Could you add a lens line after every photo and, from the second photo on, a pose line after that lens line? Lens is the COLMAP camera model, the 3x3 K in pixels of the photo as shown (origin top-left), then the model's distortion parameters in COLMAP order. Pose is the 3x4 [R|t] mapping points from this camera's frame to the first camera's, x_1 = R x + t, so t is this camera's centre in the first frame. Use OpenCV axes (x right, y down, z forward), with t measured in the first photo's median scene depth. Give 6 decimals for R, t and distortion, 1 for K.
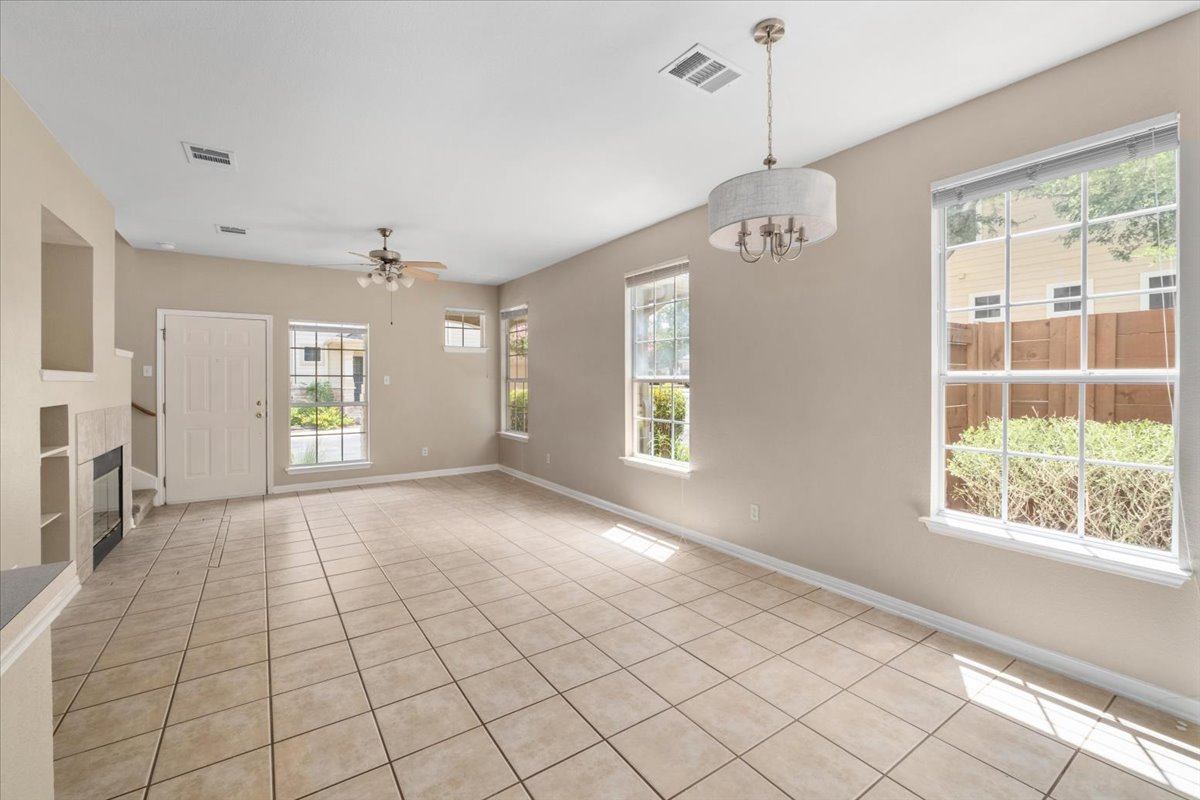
lens RADIAL K [[506.2, 0, 605.5], [0, 506.2, 383.2], [0, 0, 1]] dist [-0.011335, 0.005258]
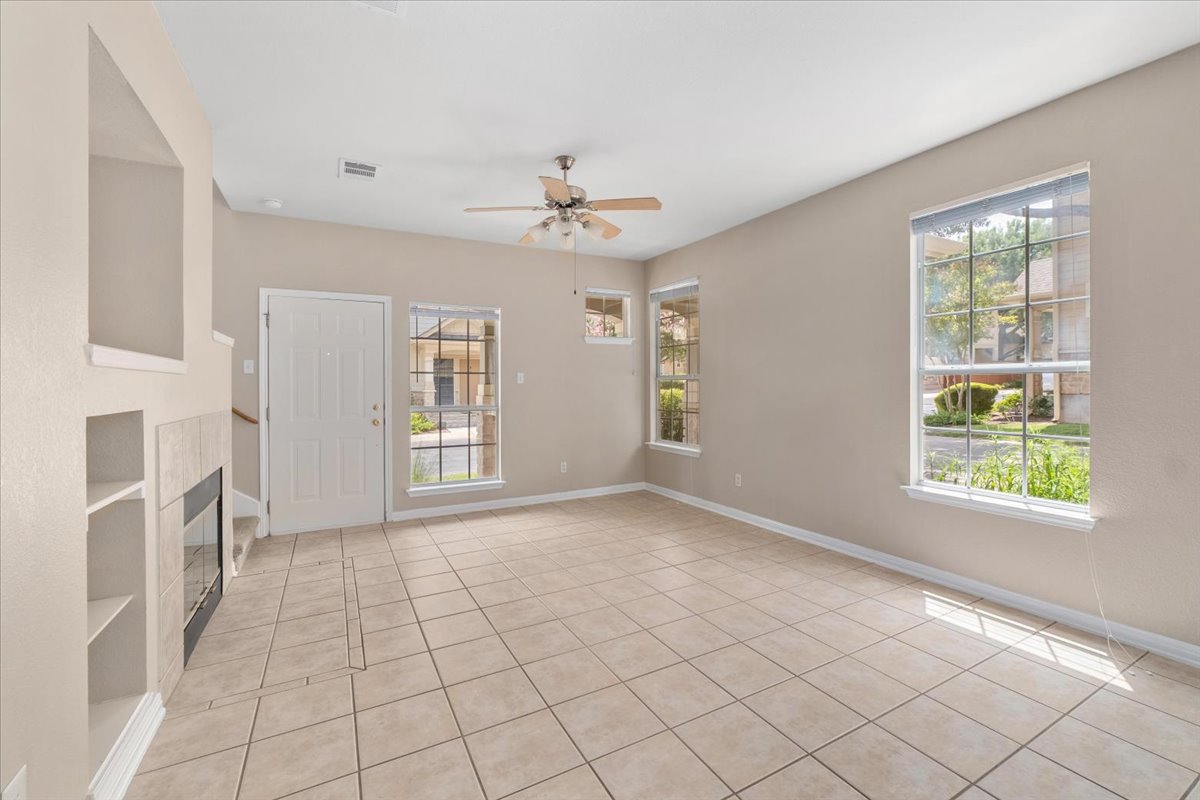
lens RADIAL K [[506.2, 0, 605.5], [0, 506.2, 383.2], [0, 0, 1]] dist [-0.011335, 0.005258]
pose [[0.994662, -0.007528, -0.102910, -0.316617], [0.006839, 0.999952, -0.007039, 0.012527], [0.102958, 0.006297, 0.994666, 0.316703]]
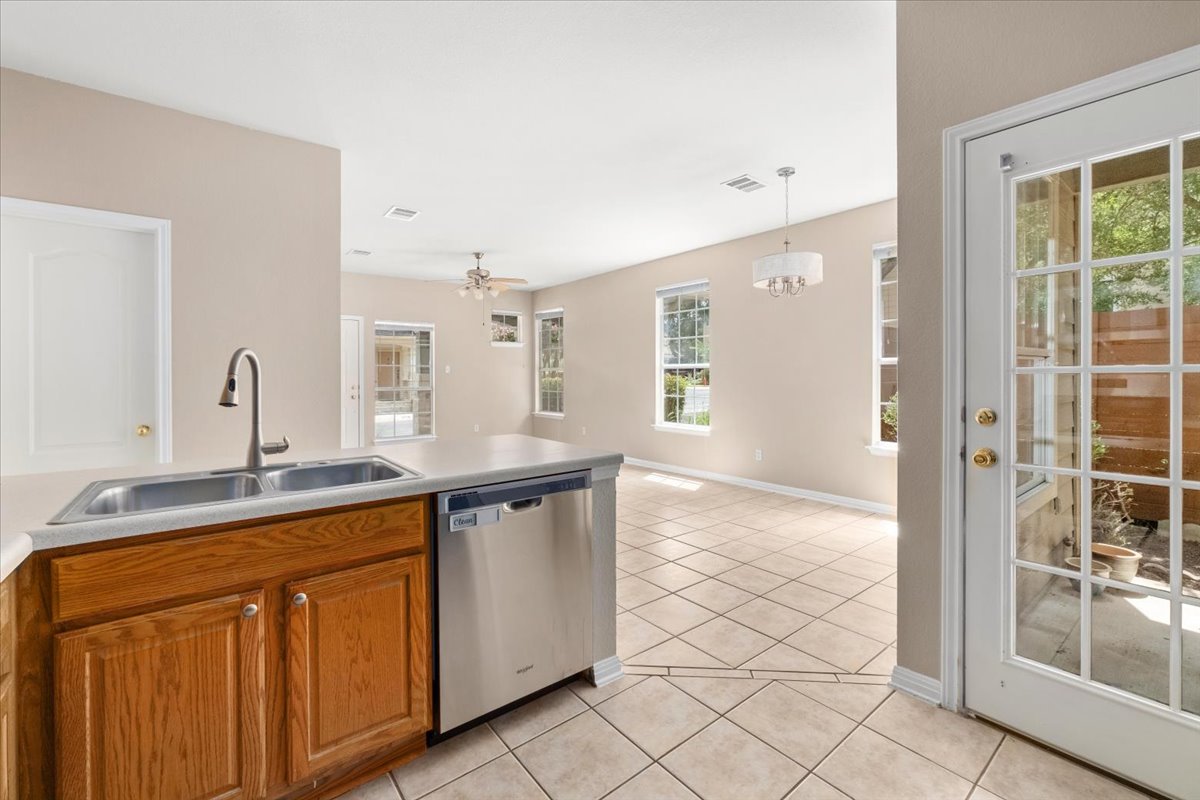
lens RADIAL K [[506.2, 0, 605.5], [0, 506.2, 383.2], [0, 0, 1]] dist [-0.011335, 0.005258]
pose [[0.997383, -0.006041, 0.072050, -0.206169], [0.005346, 0.999937, 0.009840, 0.024494], [-0.072105, -0.009429, 0.997352, -0.350863]]
